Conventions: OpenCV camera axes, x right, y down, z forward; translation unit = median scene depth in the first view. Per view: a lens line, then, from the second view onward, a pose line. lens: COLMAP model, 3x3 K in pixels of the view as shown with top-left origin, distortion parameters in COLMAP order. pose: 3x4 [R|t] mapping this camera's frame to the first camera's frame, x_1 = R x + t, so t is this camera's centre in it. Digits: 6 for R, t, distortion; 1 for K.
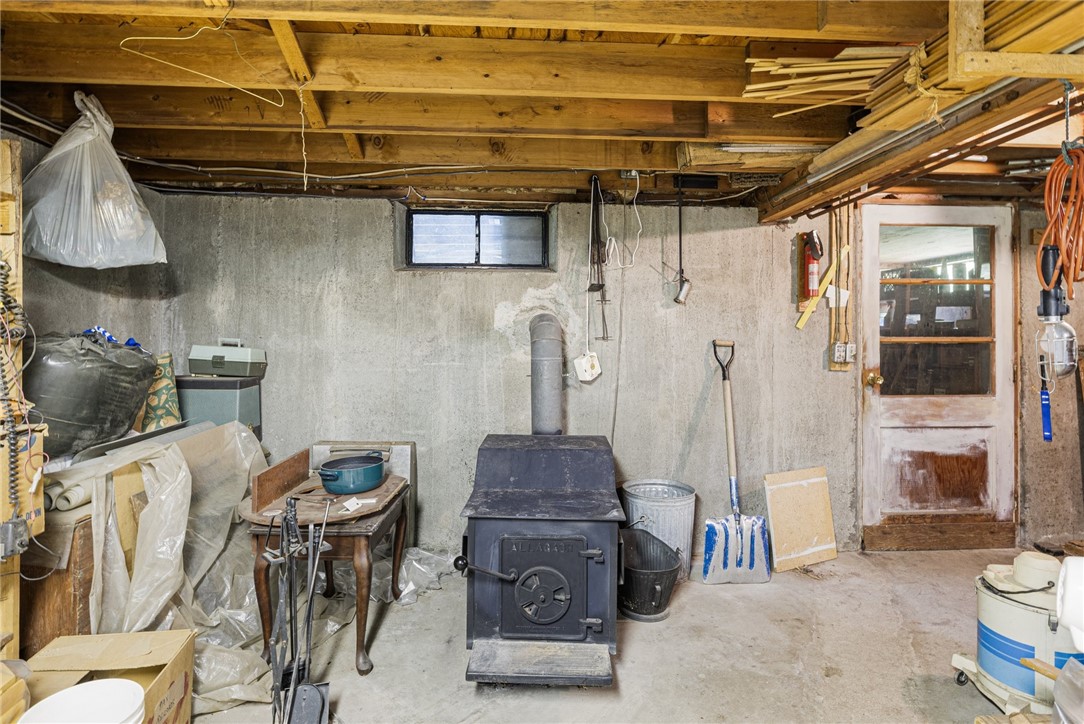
lens RADIAL K [[540.8, 0, 540.6], [0, 540.8, 335.5], [0, 0, 1]] dist [-0.000955, -0.000268]
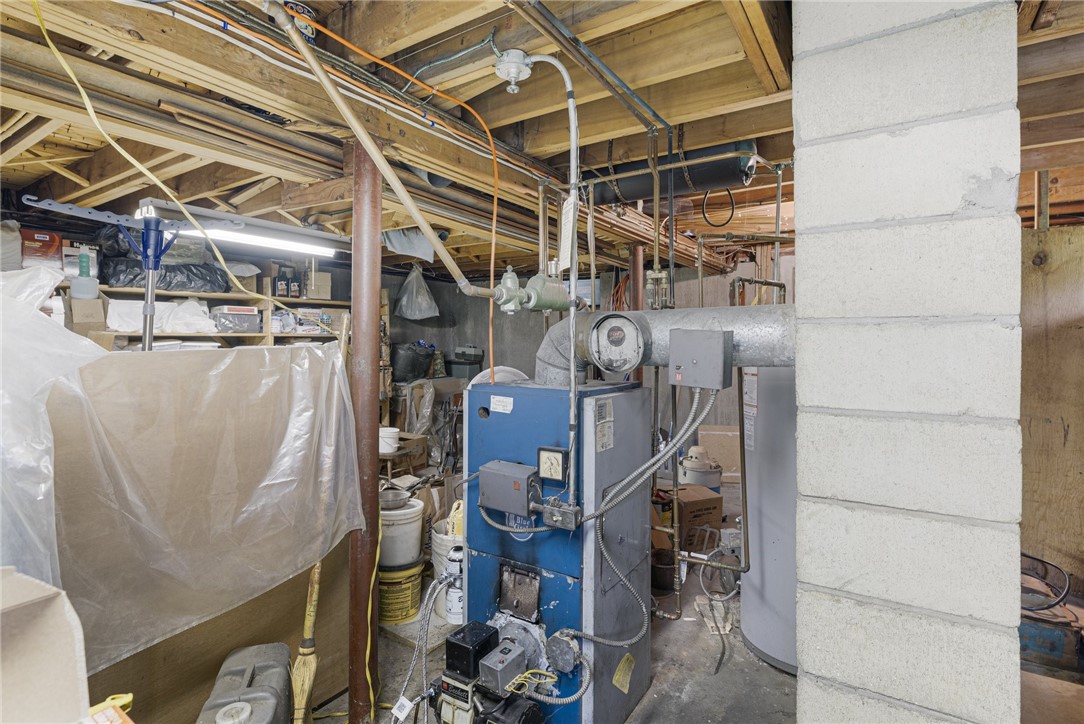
lens RADIAL K [[540.8, 0, 540.6], [0, 540.8, 335.5], [0, 0, 1]] dist [-0.000955, -0.000268]
pose [[0.802816, -0.007841, -0.596176, 1.186747], [0.000428, 0.999921, -0.012576, -0.002632], [0.596227, 0.009841, 0.802756, -0.764694]]
